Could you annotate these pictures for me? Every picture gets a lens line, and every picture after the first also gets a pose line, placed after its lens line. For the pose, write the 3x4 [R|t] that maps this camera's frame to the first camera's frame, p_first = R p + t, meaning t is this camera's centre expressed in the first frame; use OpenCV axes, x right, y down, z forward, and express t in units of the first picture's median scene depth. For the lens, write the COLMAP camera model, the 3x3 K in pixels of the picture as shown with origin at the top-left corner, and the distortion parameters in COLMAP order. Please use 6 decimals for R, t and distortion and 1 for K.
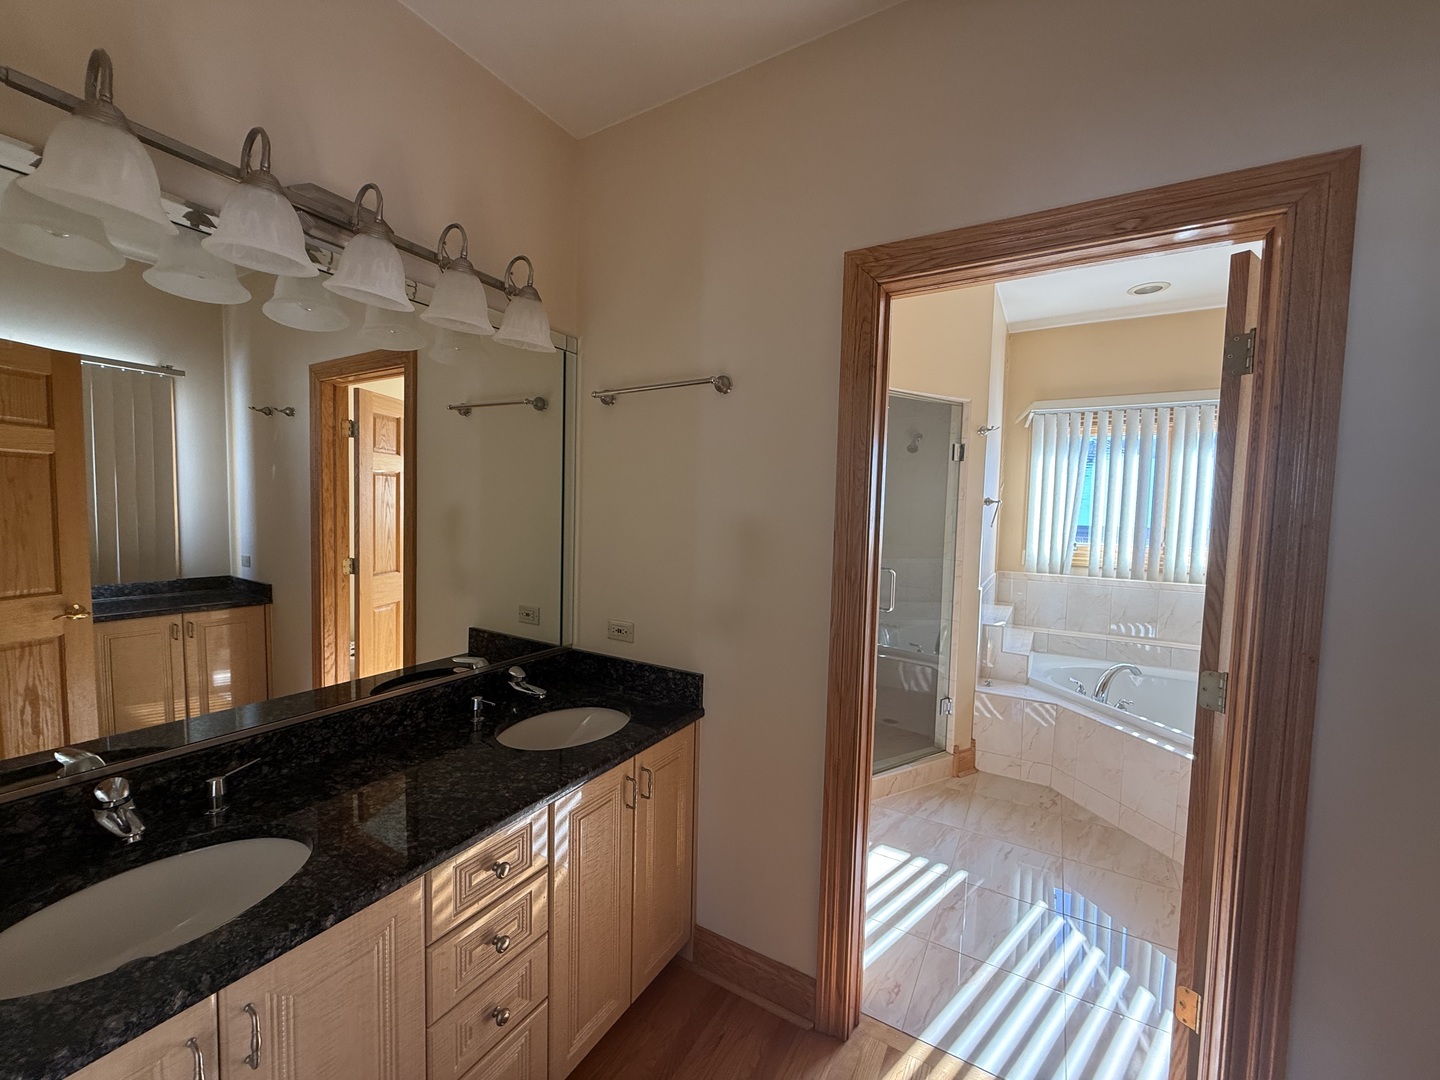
lens RADIAL K [[571.1, 0, 712.4], [0, 571.1, 542.0], [0, 0, 1]] dist [0.000044, -0.000004]
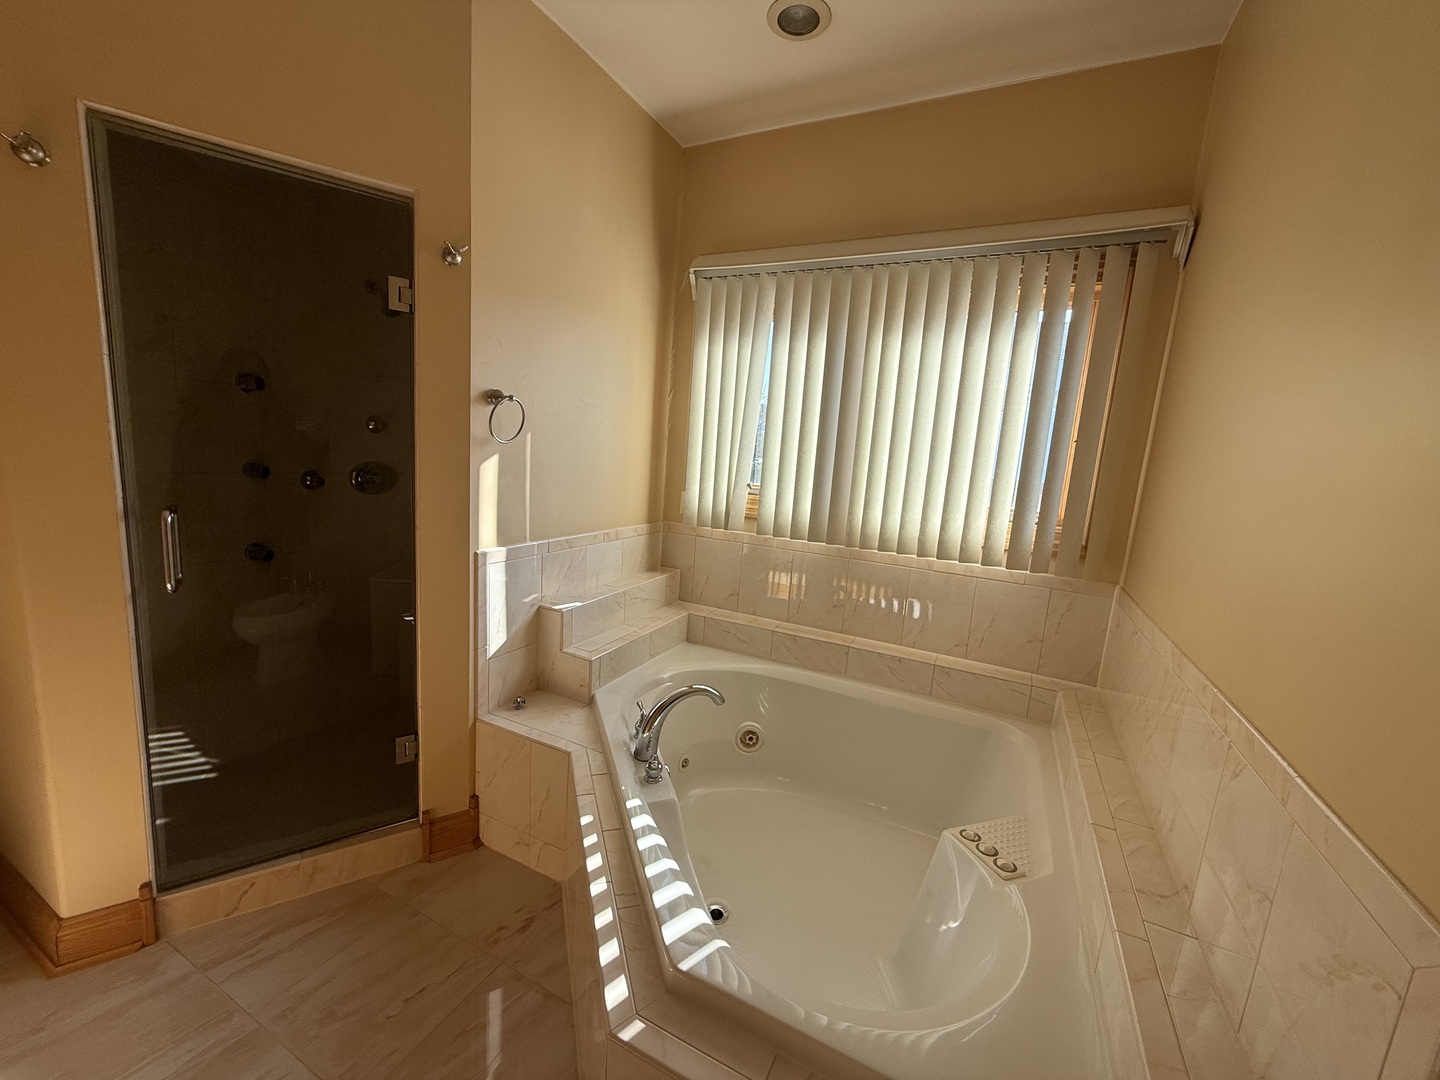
lens RADIAL K [[571.1, 0, 727.0], [0, 571.1, 541.9], [0, 0, 1]] dist [0.000044, -0.000004]
pose [[0.995971, 0.031886, 0.083815, 0.629484], [-0.040588, 0.993721, 0.104260, 0.000839], [-0.079964, -0.107242, 0.991012, 0.381932]]
